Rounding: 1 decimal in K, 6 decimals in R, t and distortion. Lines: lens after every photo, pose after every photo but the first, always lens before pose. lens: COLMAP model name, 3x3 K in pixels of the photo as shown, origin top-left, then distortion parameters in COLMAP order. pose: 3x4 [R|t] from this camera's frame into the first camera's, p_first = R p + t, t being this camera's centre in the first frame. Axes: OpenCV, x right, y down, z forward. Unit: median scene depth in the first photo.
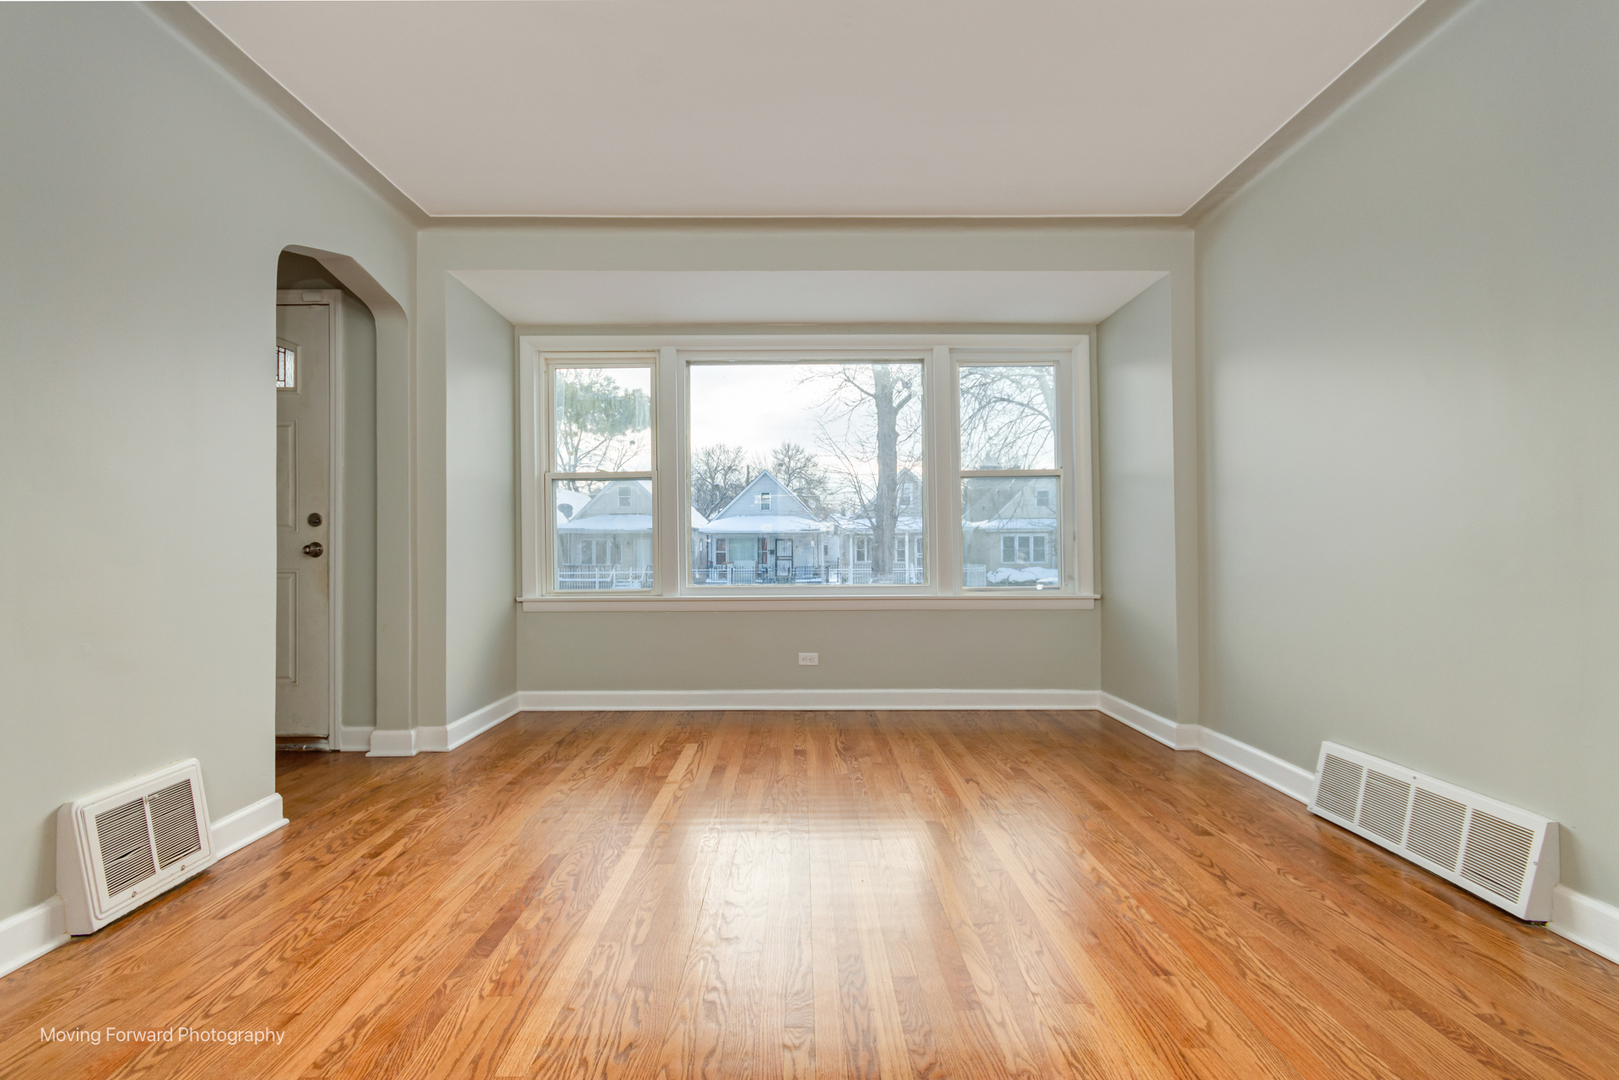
lens RADIAL K [[743.1, 0, 809.5], [0, 743.1, 540.0], [0, 0, 1]] dist [0.000417, 0.005254]
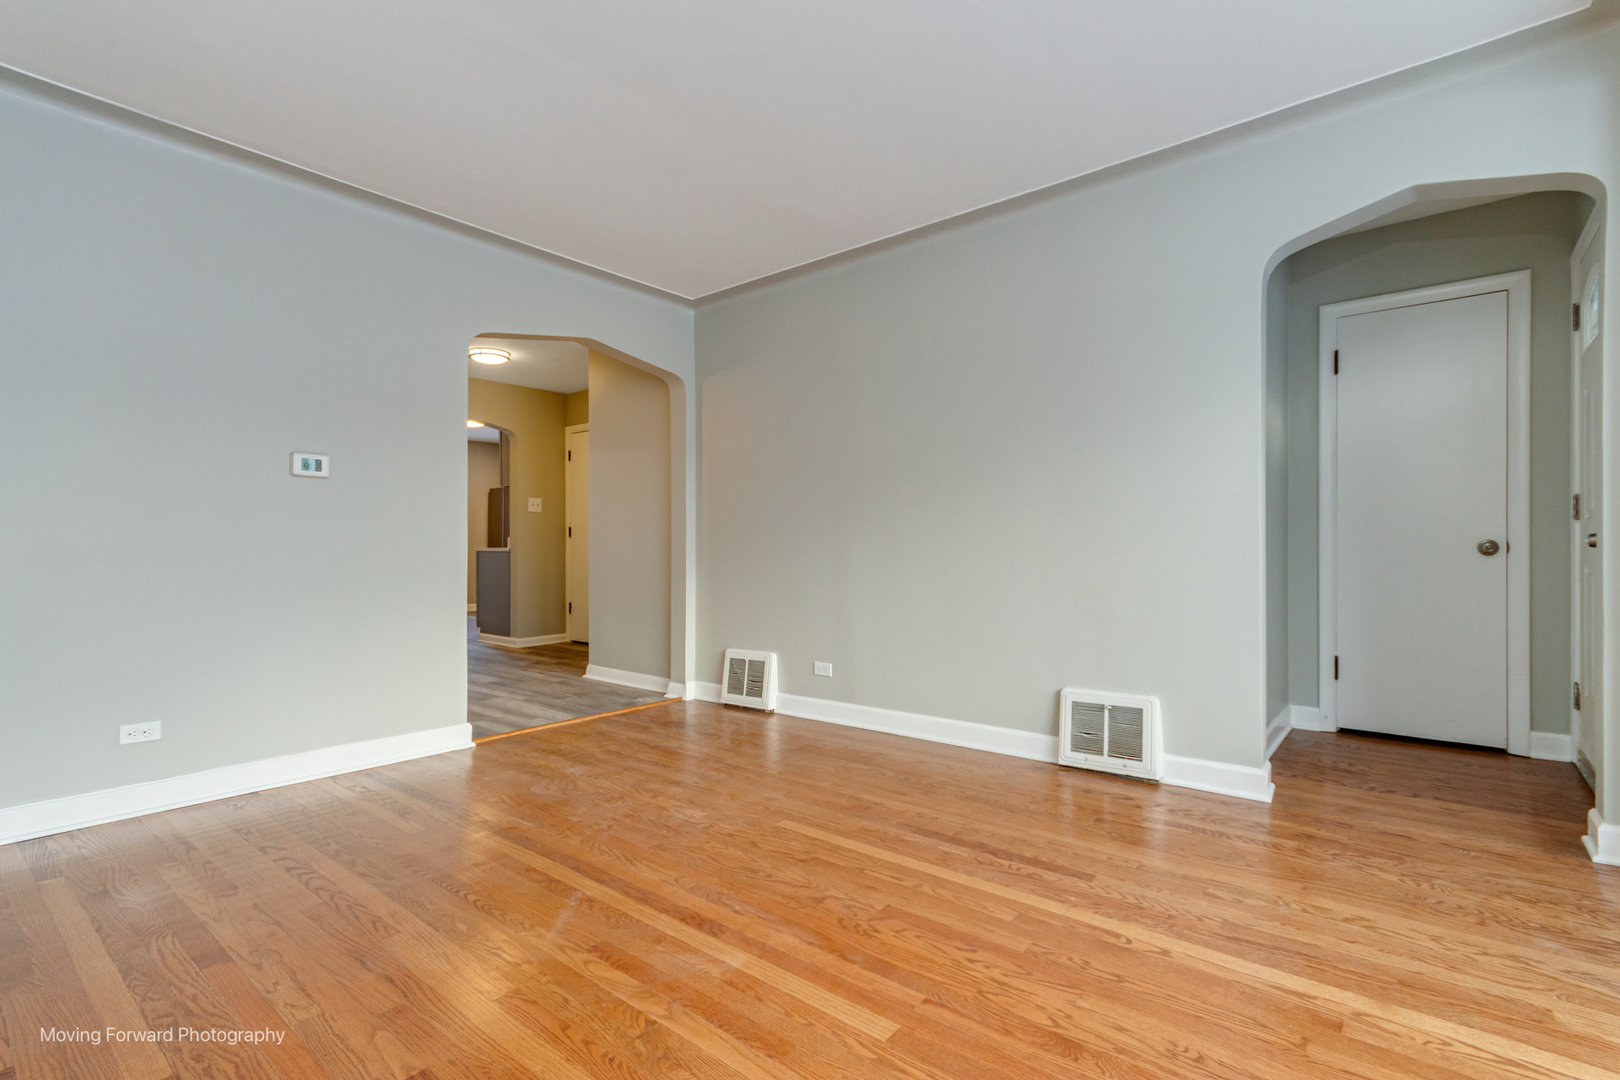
lens RADIAL K [[747.1, 0, 810.0], [0, 747.1, 540.0], [0, 0, 1]] dist [0.001778, 0.000565]
pose [[-0.637881, 0.001559, -0.770134, 0.445491], [0.016282, 0.999802, -0.011462, 0.009205], [0.769963, -0.019851, -0.637779, 1.002047]]
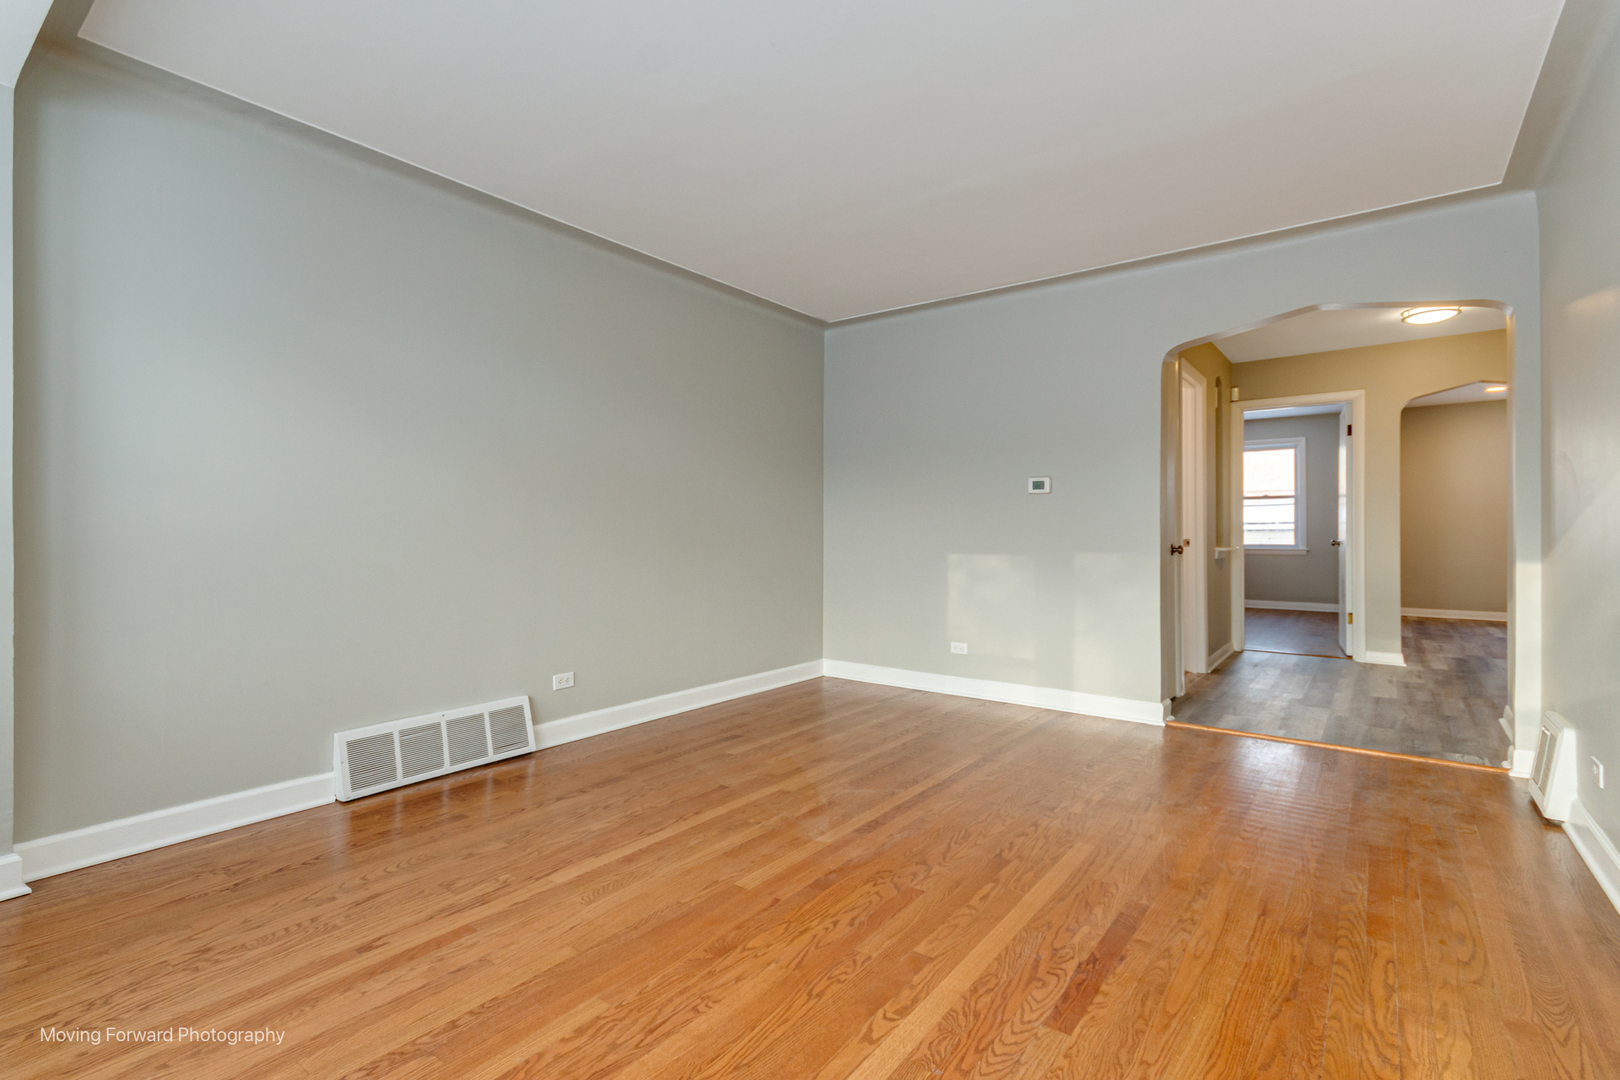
lens RADIAL K [[761.0, 0, 800.5], [0, 761.0, 527.6], [0, 0, 1]] dist [0.001405, 0.000827]
pose [[-0.788562, 0.010001, 0.614874, -0.435904], [-0.002953, 0.999795, -0.020048, -0.003421], [-0.614949, -0.017625, -0.788370, 1.265981]]
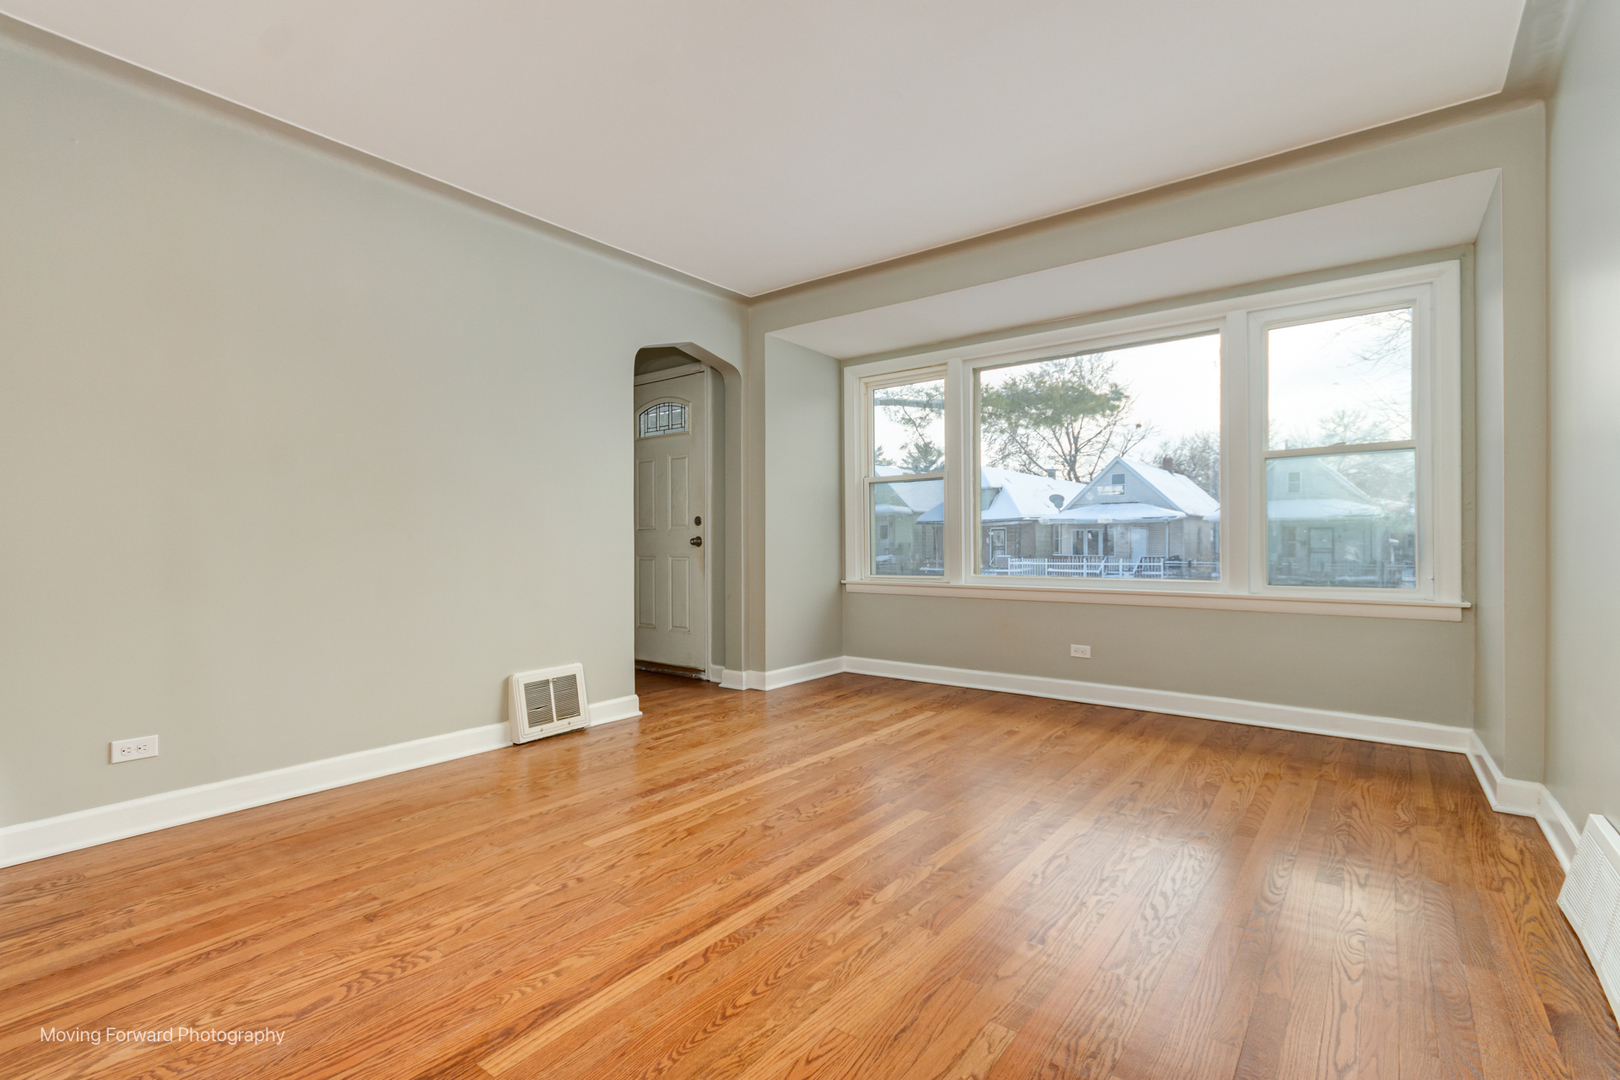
lens RADIAL K [[747.1, 0, 810.0], [0, 747.1, 540.0], [0, 0, 1]] dist [0.001778, 0.000565]
pose [[0.787183, 0.000614, -0.616719, 0.475053], [0.007412, 0.999918, 0.010457, -0.004391], [0.616675, -0.012803, 0.787114, -0.020038]]
